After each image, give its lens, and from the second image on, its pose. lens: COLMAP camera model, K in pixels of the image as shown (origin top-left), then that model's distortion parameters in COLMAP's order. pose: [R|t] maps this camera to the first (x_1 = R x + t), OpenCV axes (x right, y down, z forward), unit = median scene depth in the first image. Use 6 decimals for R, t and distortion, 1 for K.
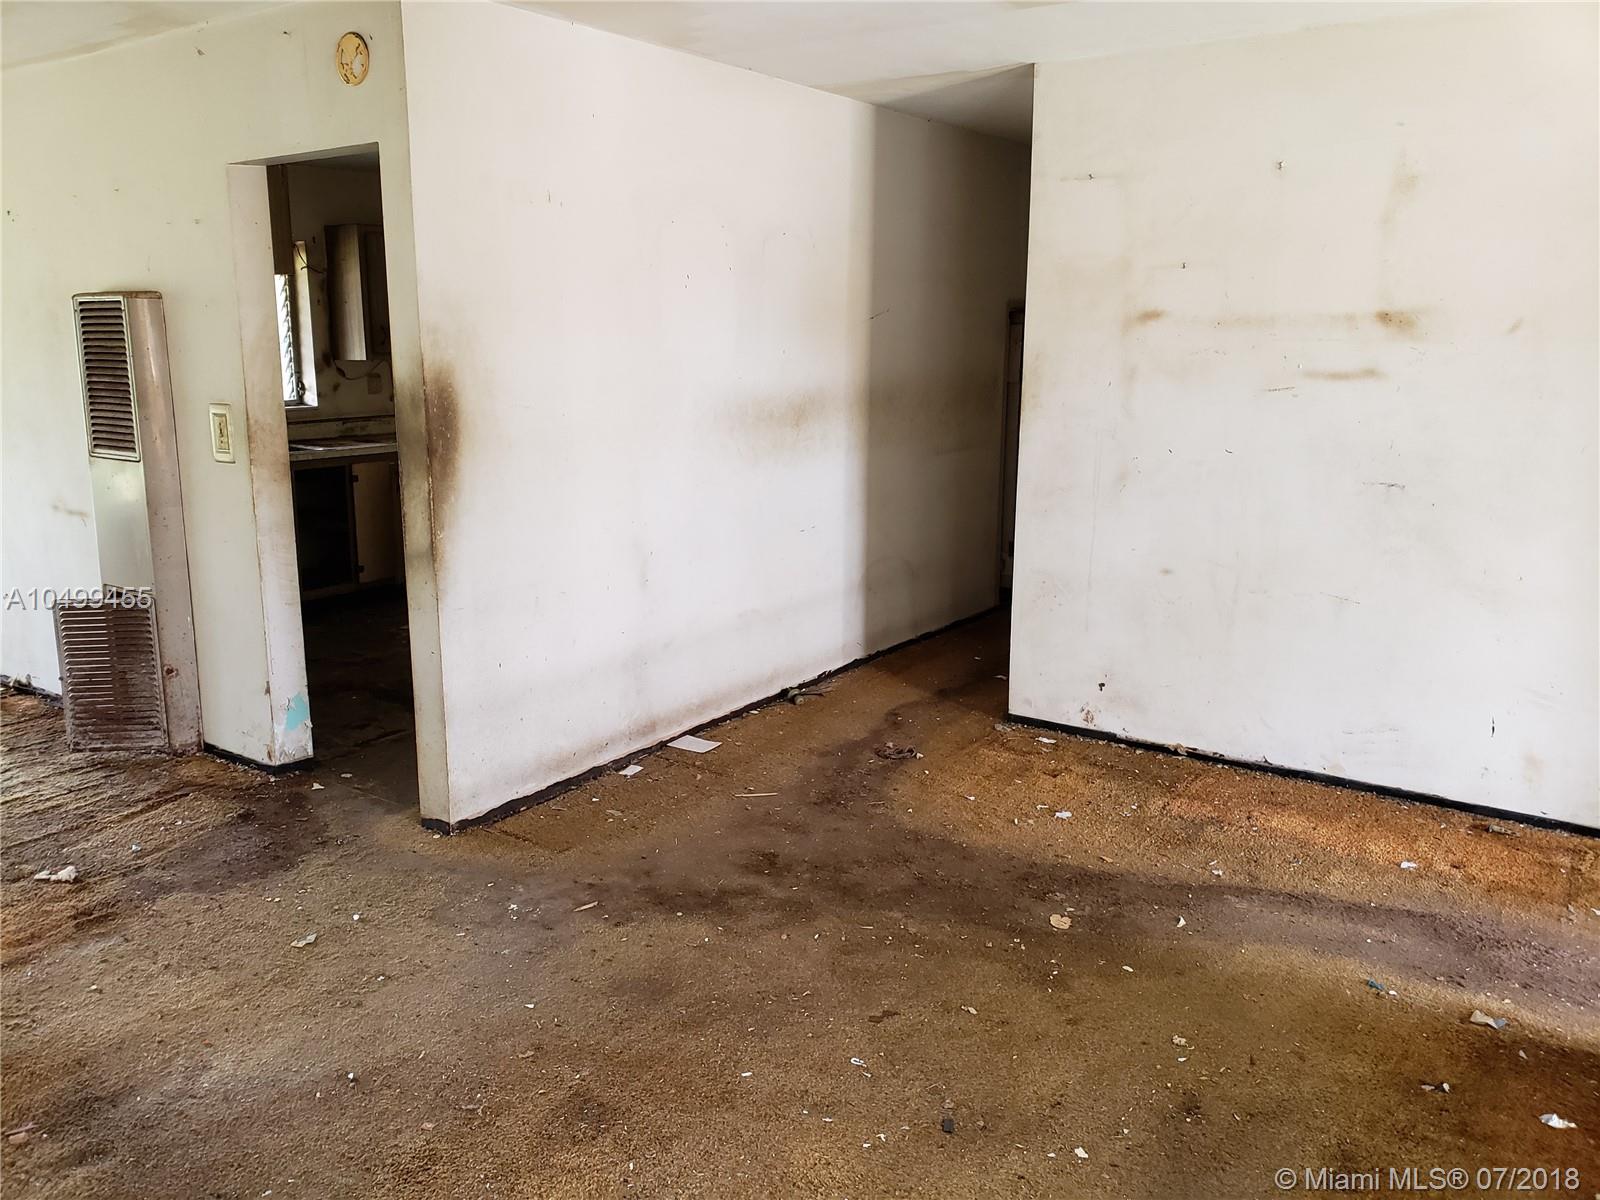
lens RADIAL K [[1230.6, 0, 749.8], [0, 1230.6, 584.1], [0, 0, 1]] dist [0.041691, -0.044771]
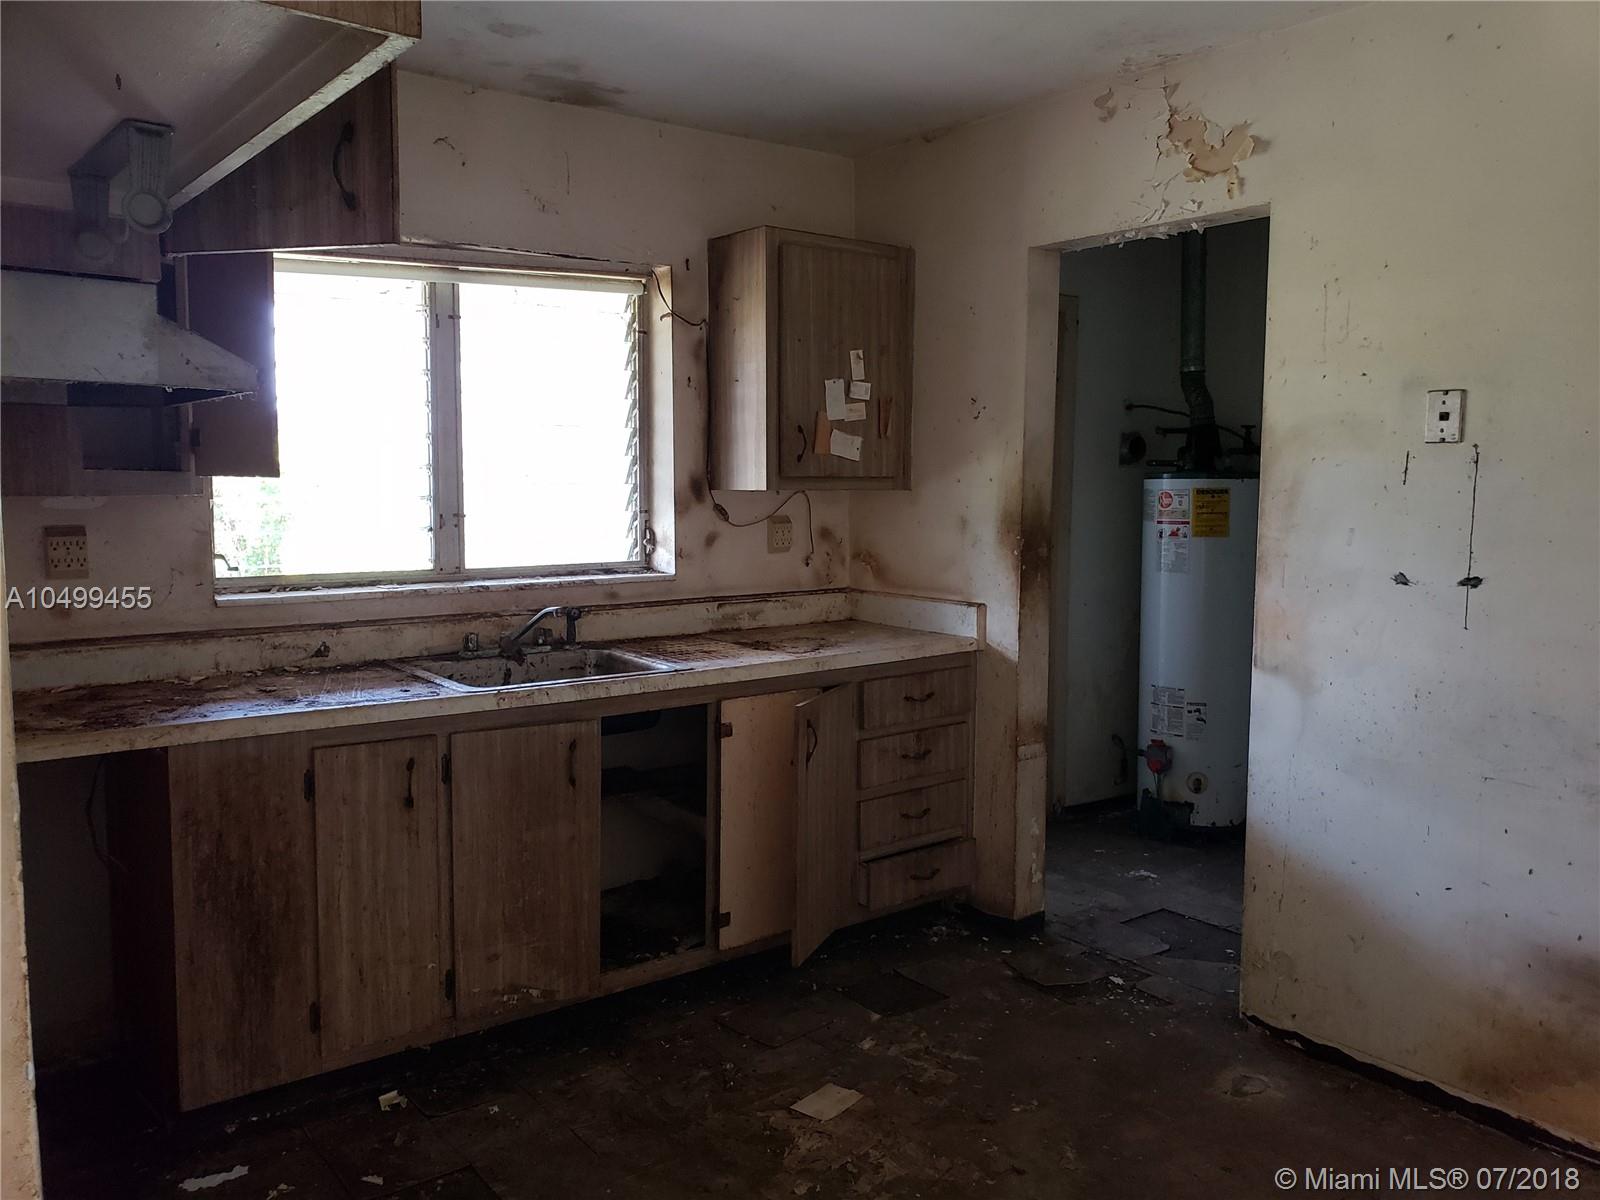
lens RADIAL K [[1230.6, 0, 786.6], [0, 1230.6, 593.6], [0, 0, 1]] dist [0.041691, -0.044771]
pose [[0.957223, 0.033908, -0.287358, -0.297649], [-0.065285, 0.992811, -0.100322, -0.169690], [0.281890, 0.114791, 0.952555, 1.007232]]
